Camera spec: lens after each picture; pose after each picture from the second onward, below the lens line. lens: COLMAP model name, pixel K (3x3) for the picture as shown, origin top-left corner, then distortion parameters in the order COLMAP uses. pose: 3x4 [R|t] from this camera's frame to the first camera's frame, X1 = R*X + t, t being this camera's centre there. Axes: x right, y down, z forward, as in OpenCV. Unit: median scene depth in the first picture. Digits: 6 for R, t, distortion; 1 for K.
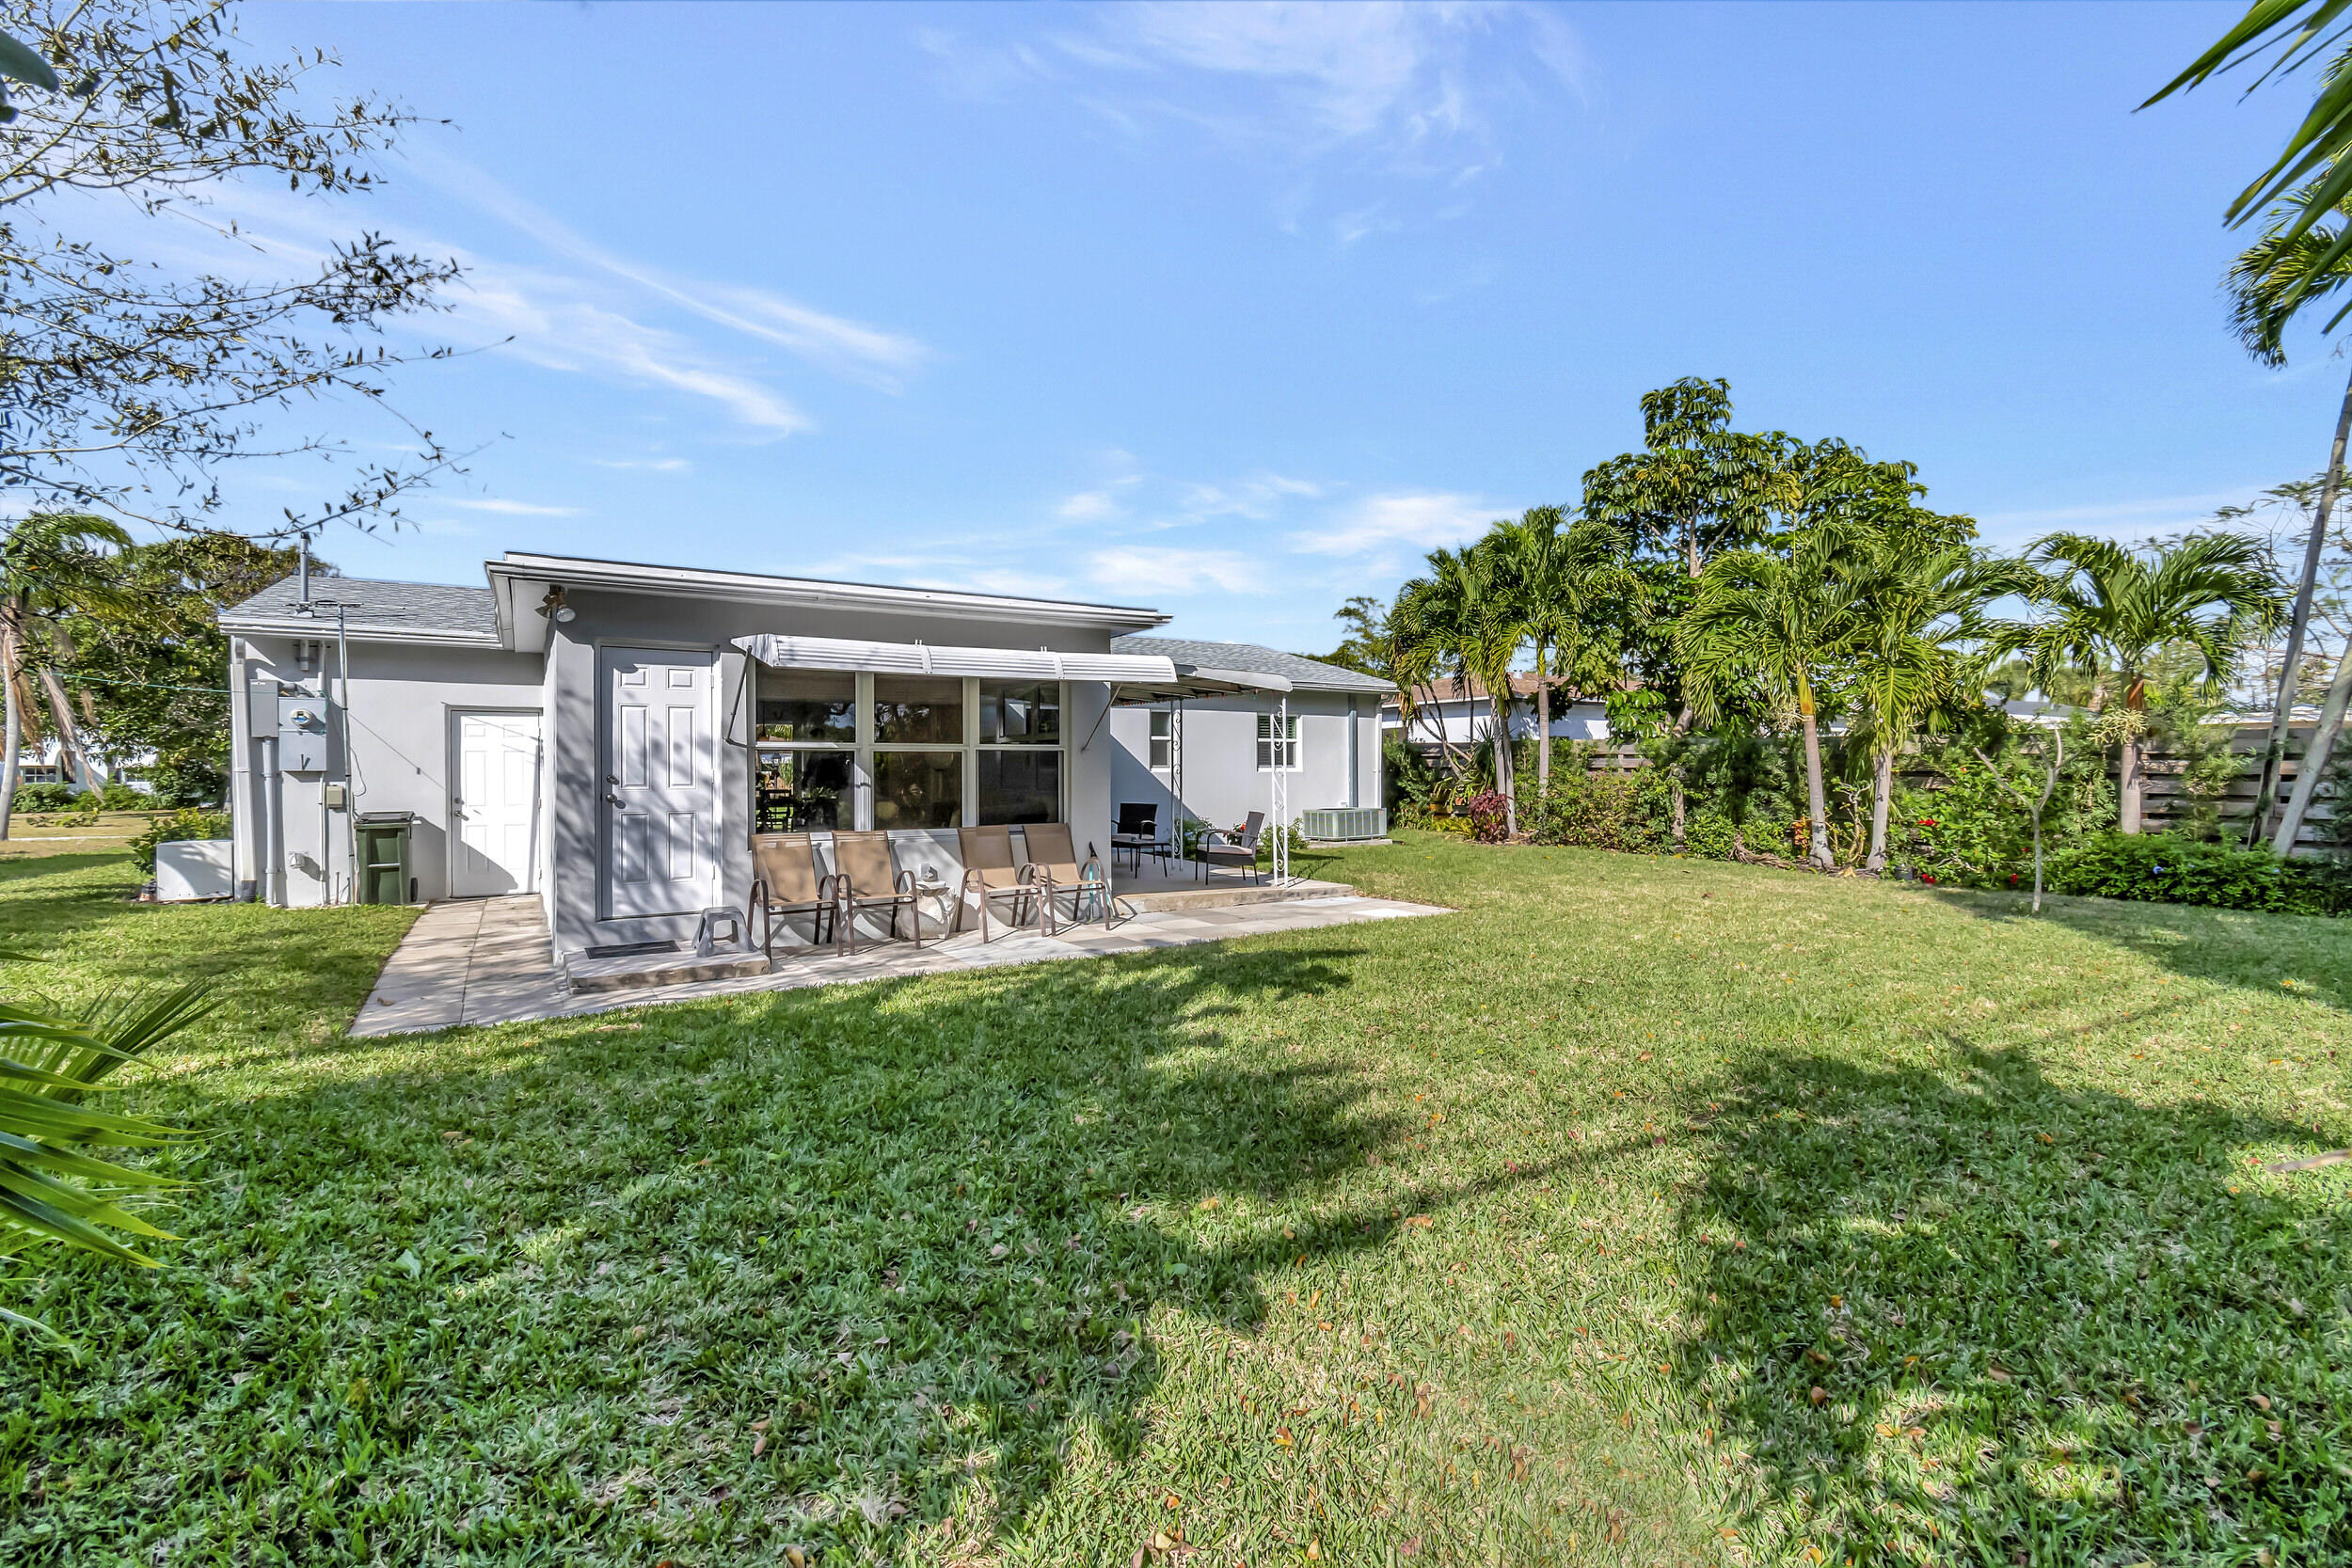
lens RADIAL K [[1035.1, 0, 1147.3], [0, 1035.1, 776.9], [0, 0, 1]] dist [0.001114, 0.000584]
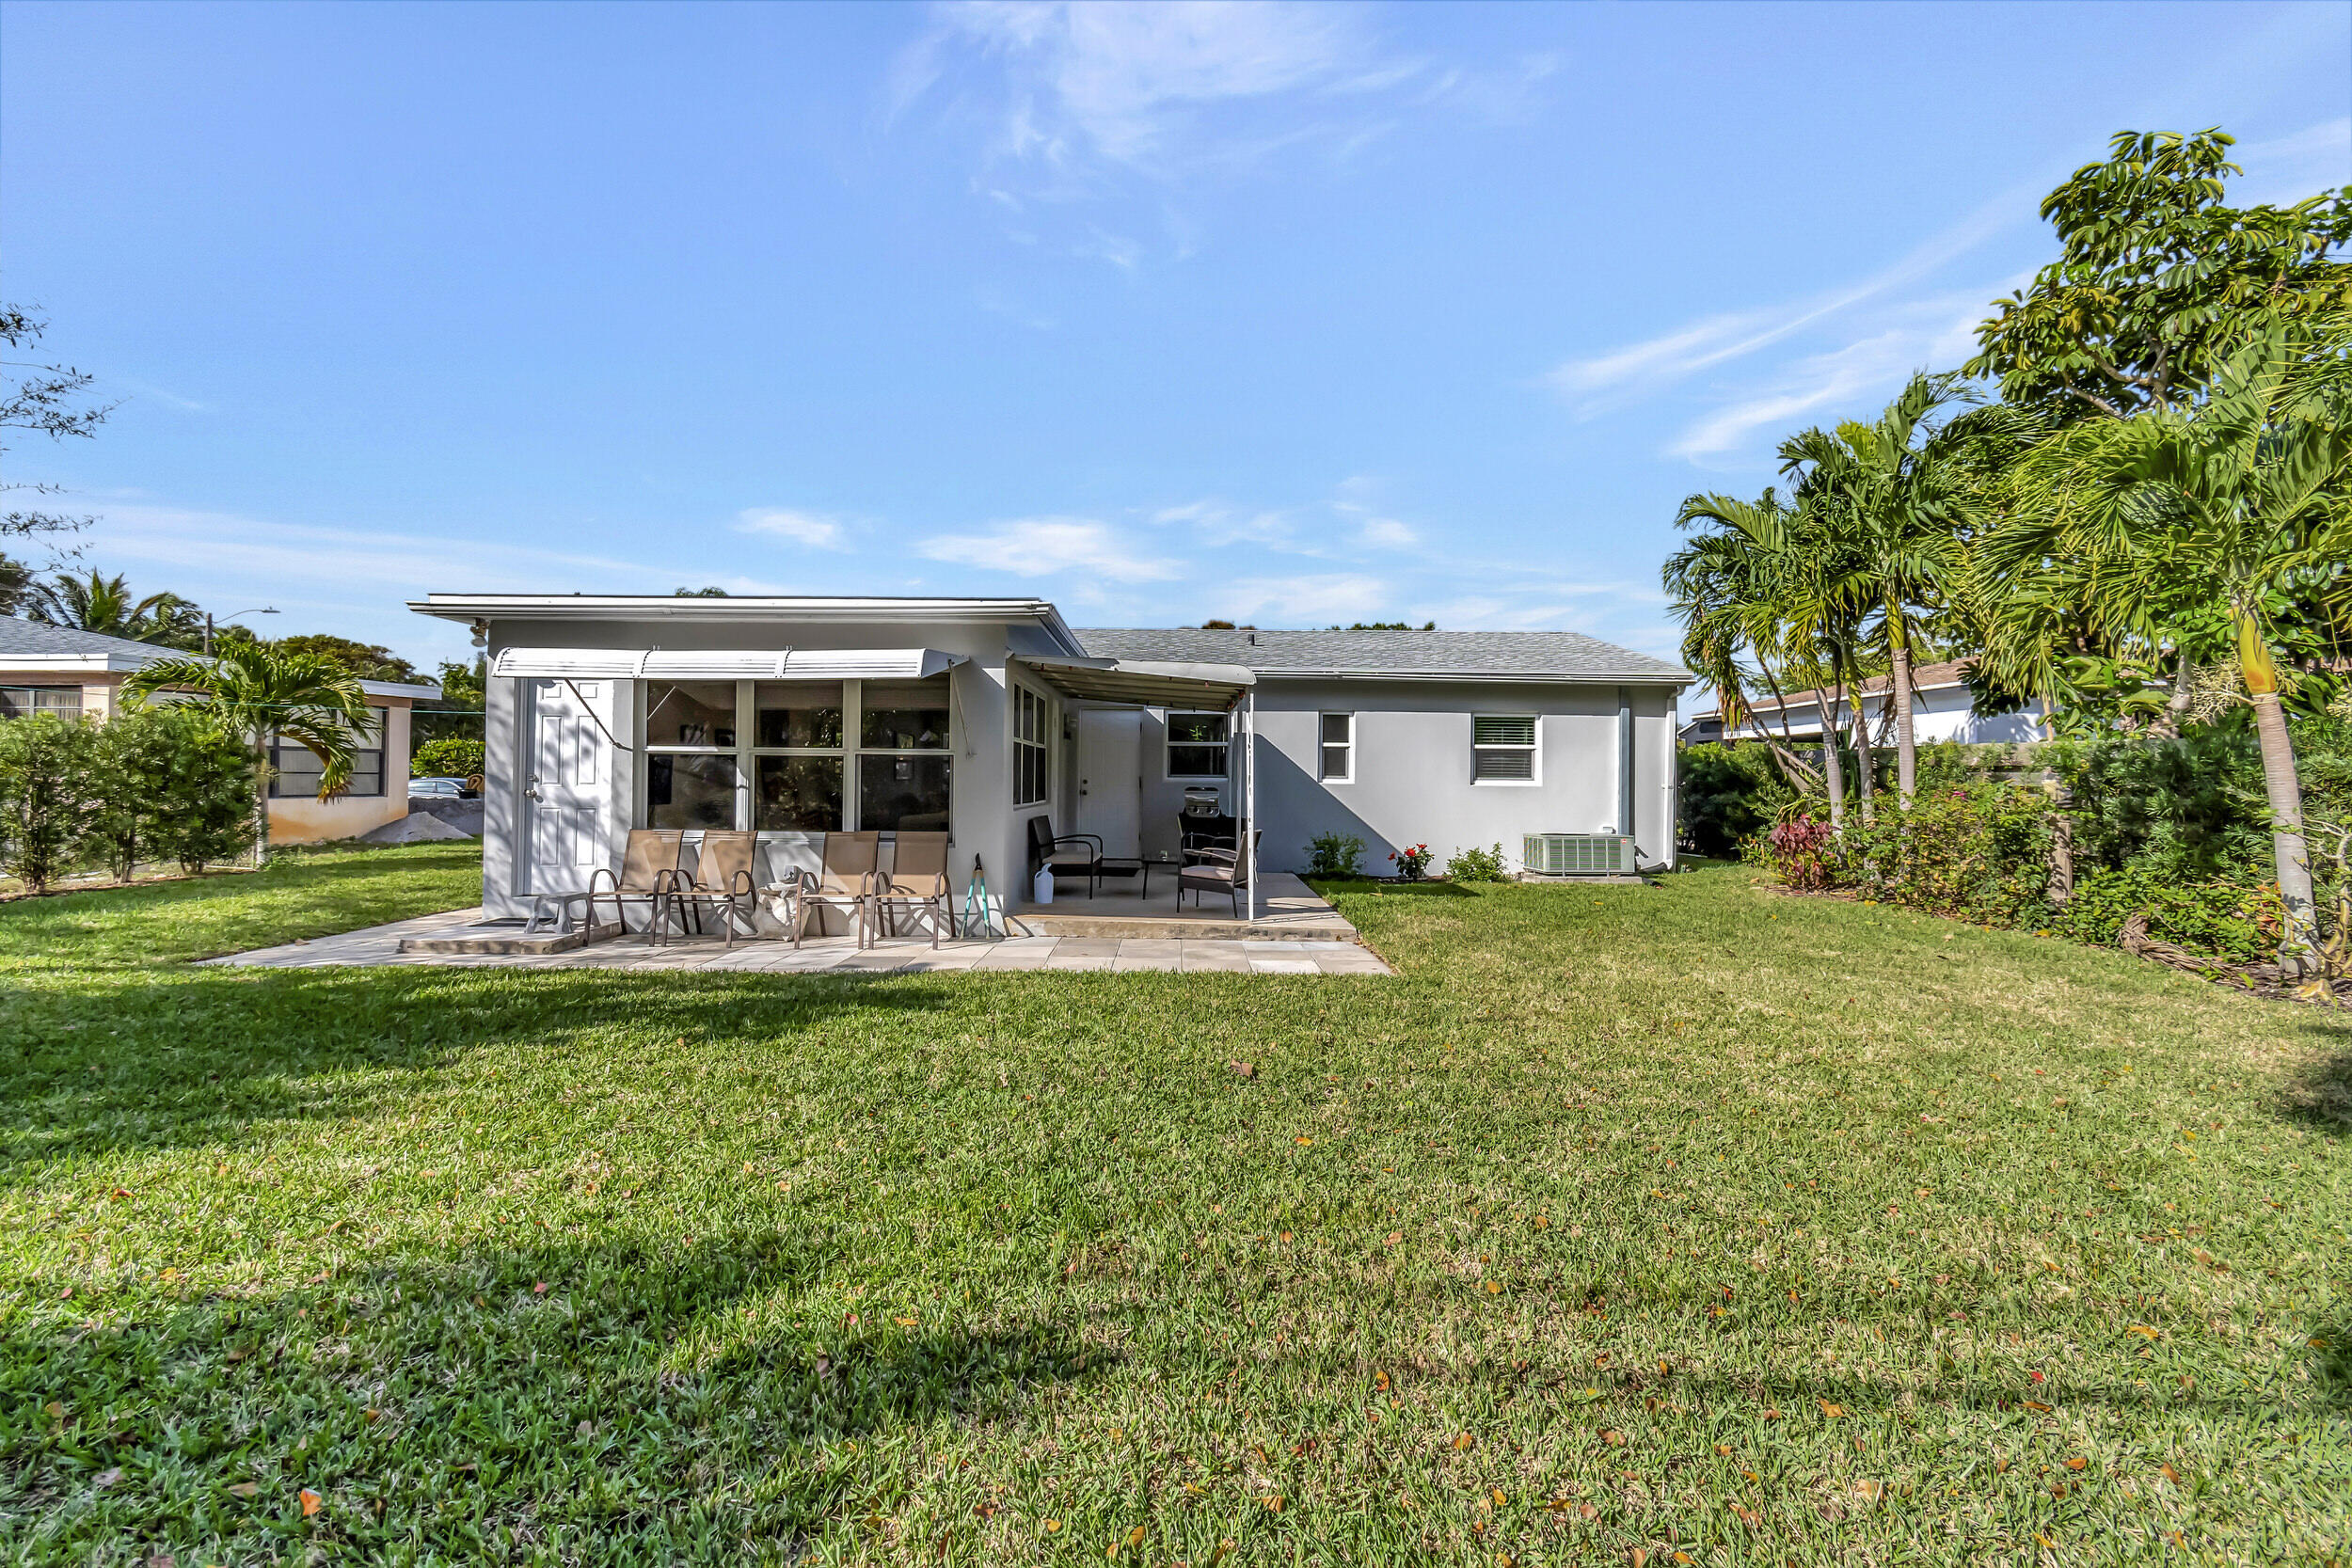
lens RADIAL K [[1050.5, 0, 1144.4], [0, 1050.5, 771.6], [0, 0, 1]] dist [-0.000626, -0.000160]
pose [[0.842282, 0.010127, -0.538942, 0.582262], [-0.018930, 0.999762, -0.010799, -0.003880], [0.538705, 0.019298, 0.842274, 0.292195]]
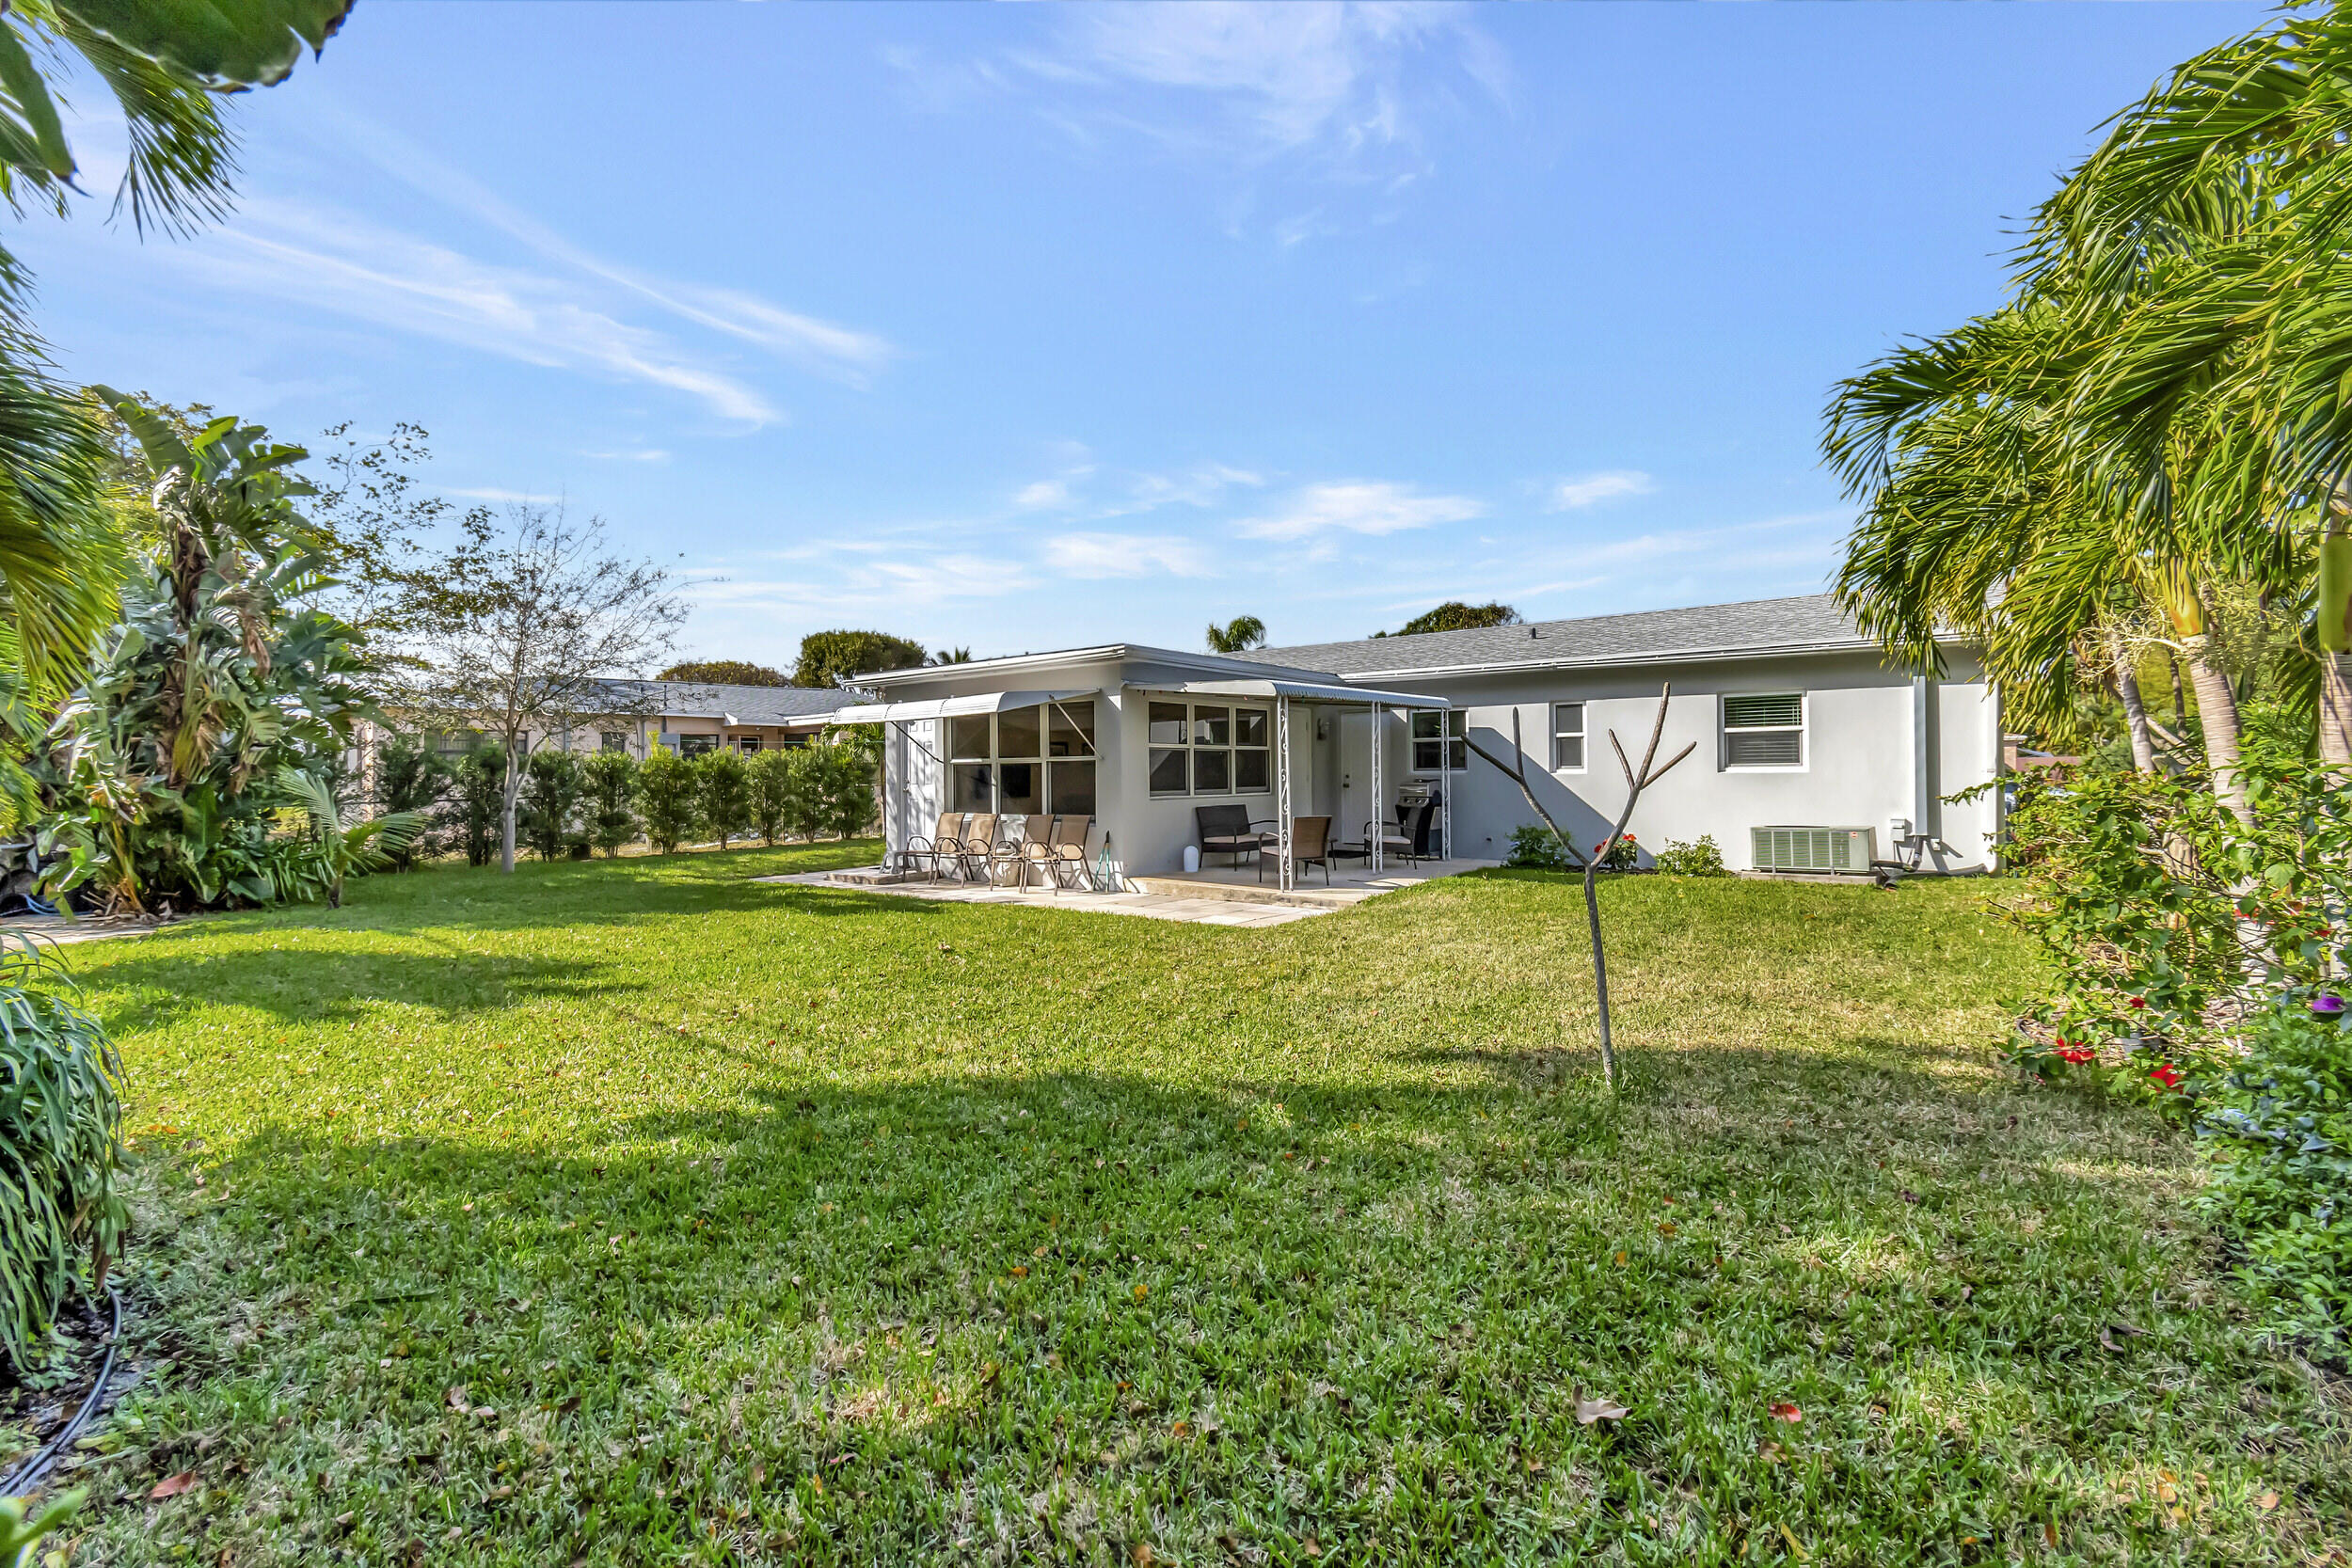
lens RADIAL K [[1050.5, 0, 1144.4], [0, 1050.5, 771.6], [0, 0, 1]] dist [-0.000626, -0.000160]
pose [[0.323727, -0.000928, -0.946150, 1.200979], [0.001028, 0.999999, -0.000629, -0.010453], [0.946150, -0.000769, 0.323727, 0.631255]]
